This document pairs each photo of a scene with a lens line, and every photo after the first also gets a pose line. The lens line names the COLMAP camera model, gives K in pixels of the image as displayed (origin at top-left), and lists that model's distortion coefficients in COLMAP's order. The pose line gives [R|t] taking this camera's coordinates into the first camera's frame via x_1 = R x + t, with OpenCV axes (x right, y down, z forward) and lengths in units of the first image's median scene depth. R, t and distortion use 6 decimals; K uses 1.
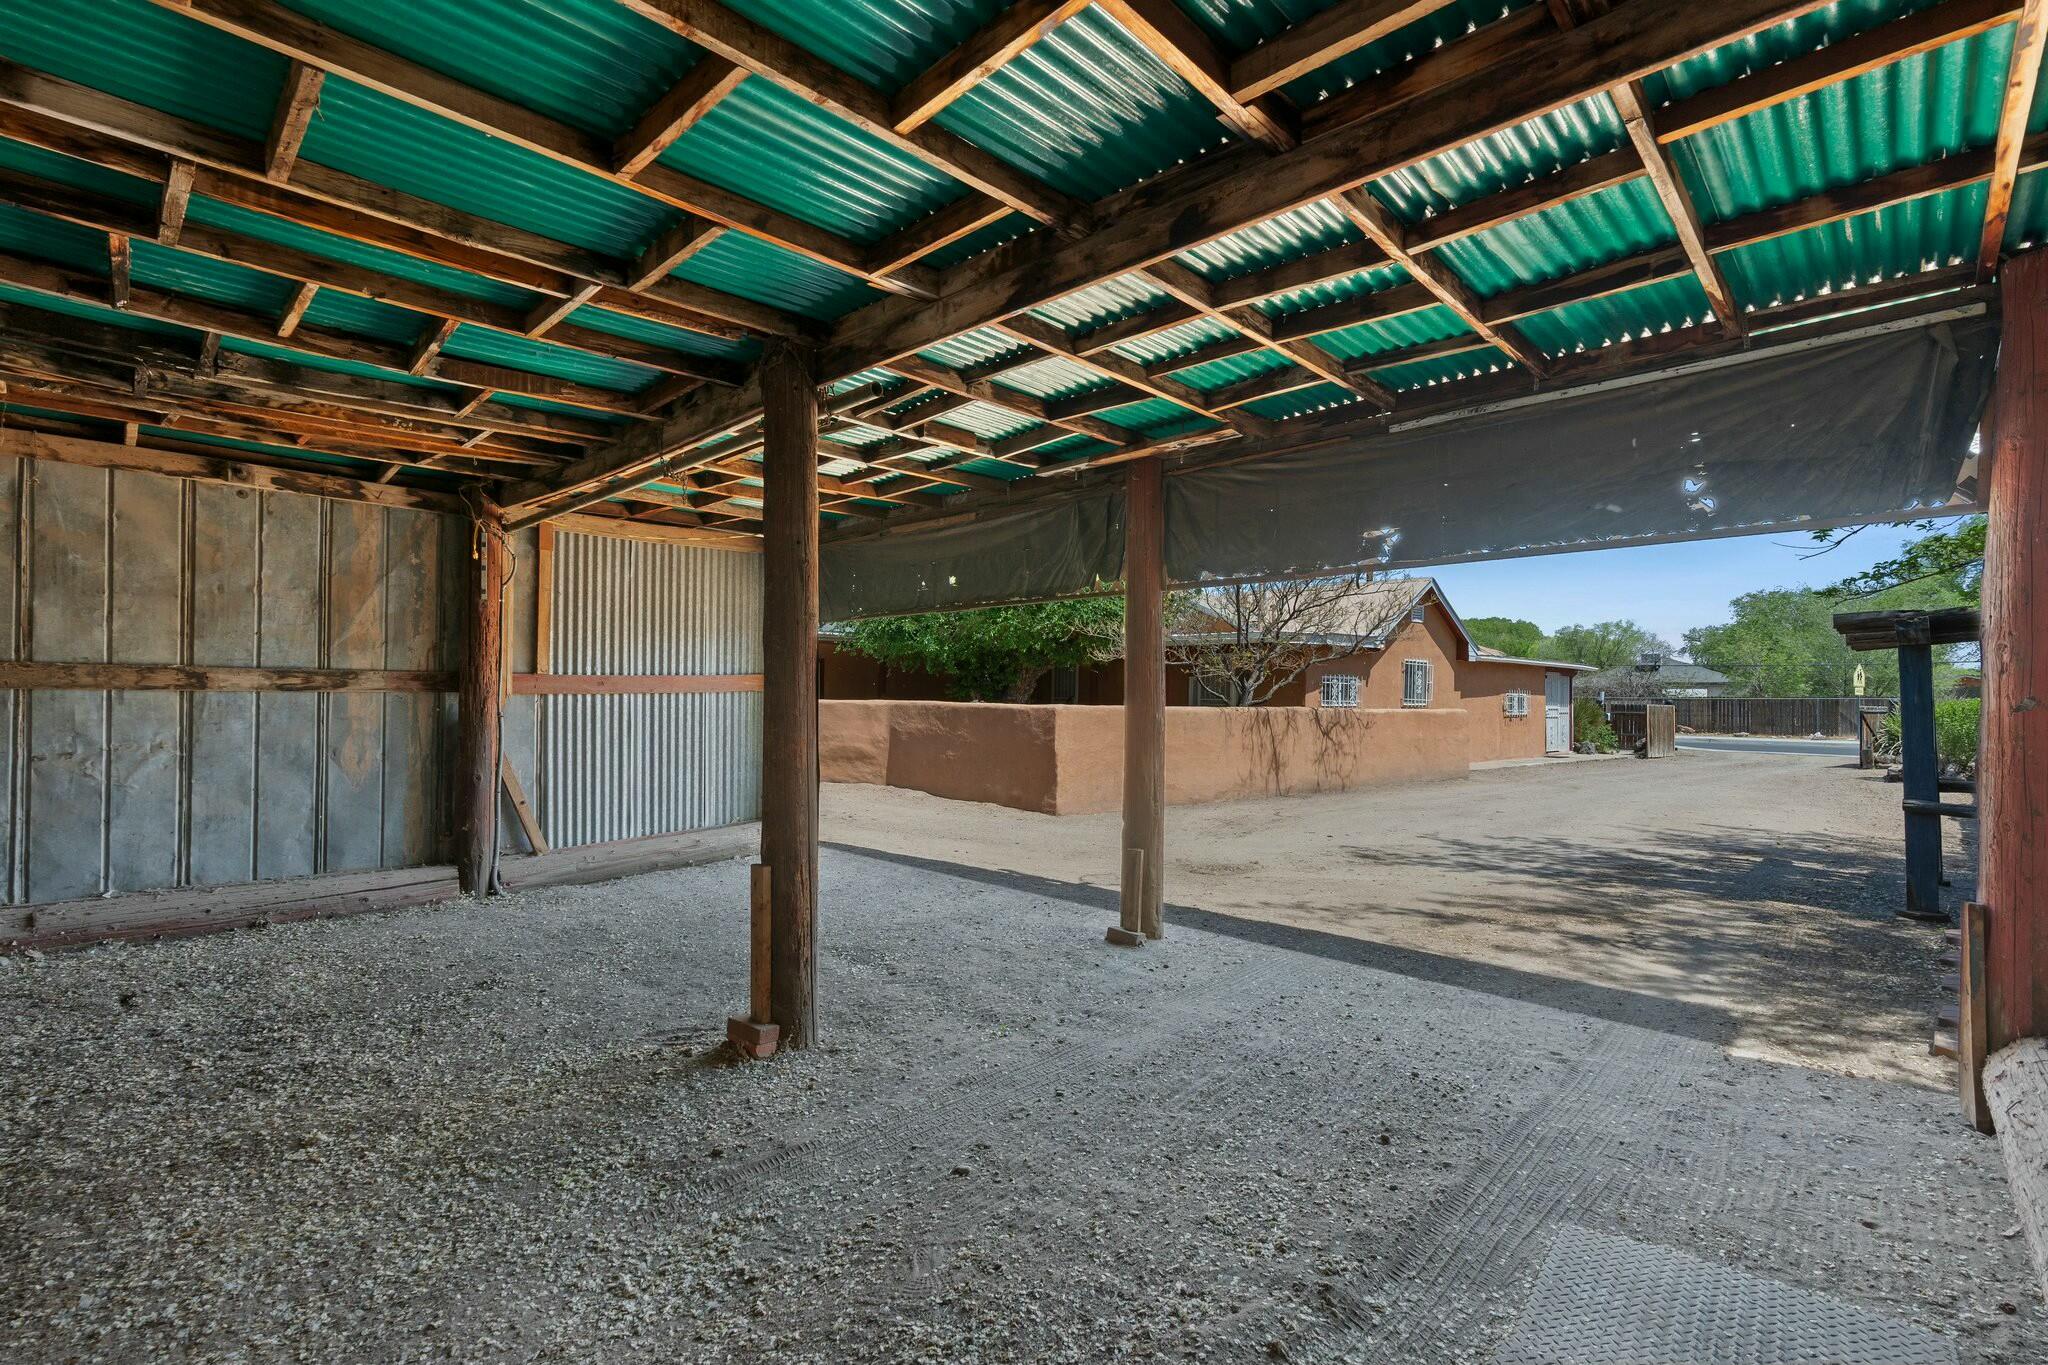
lens RADIAL K [[937.0, 0, 981.6], [0, 937.0, 698.6], [0, 0, 1]] dist [-0.000499, 0.000162]
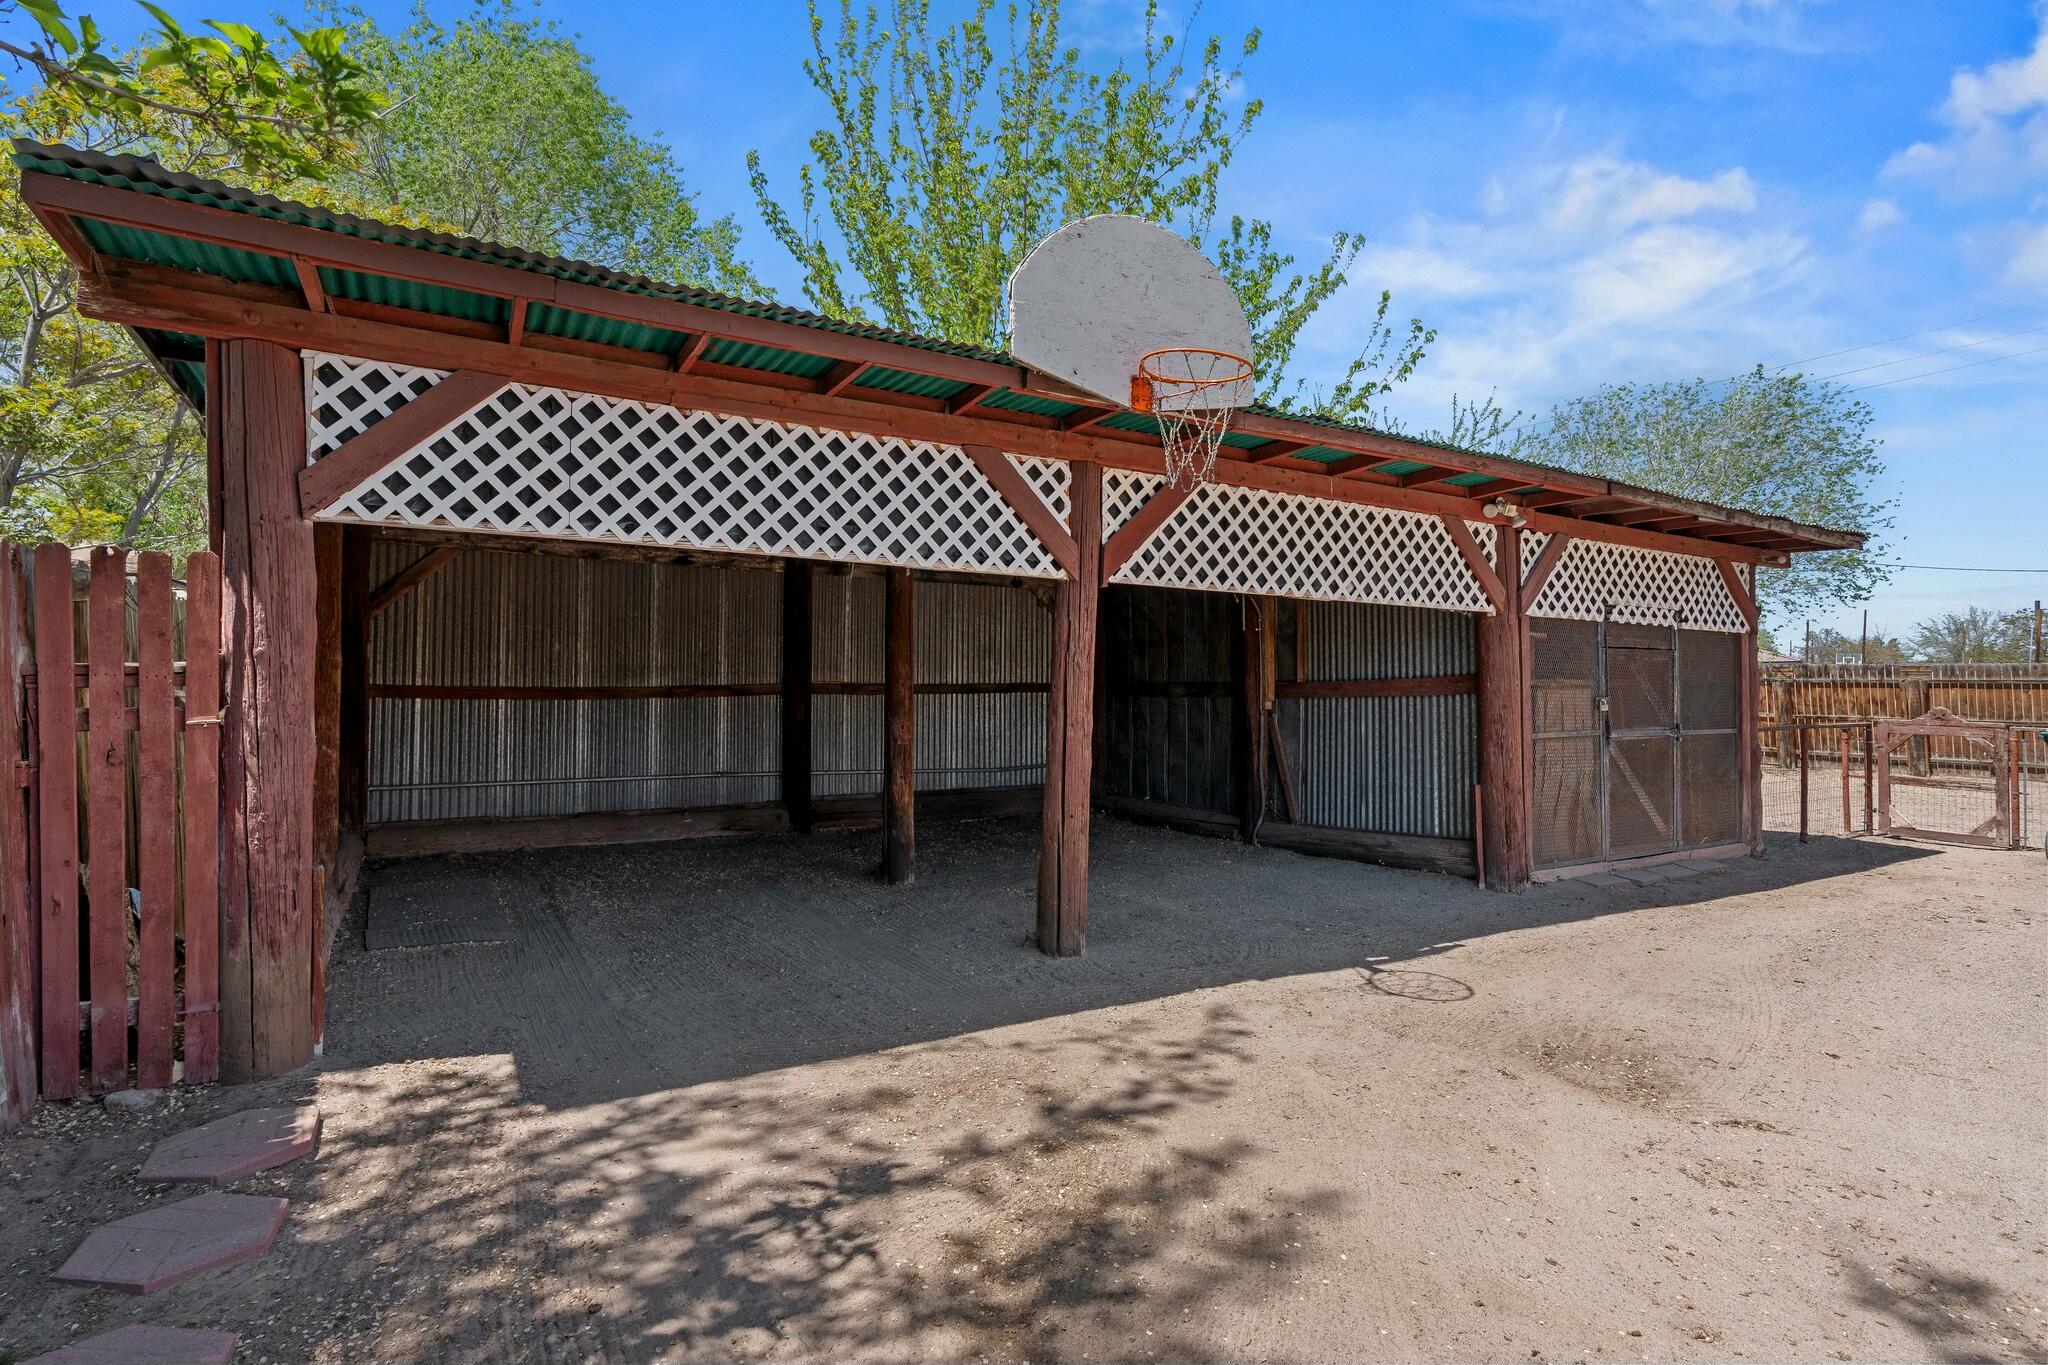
lens RADIAL K [[1016.4, 0, 1026.3], [0, 1016.4, 670.0], [0, 0, 1]] dist [-0.003881, -0.000243]
pose [[-0.271282, -0.035468, -0.961846, 0.344278], [-0.009879, 0.999371, -0.034065, 0.003204], [0.962449, 0.000261, -0.271462, 0.368805]]
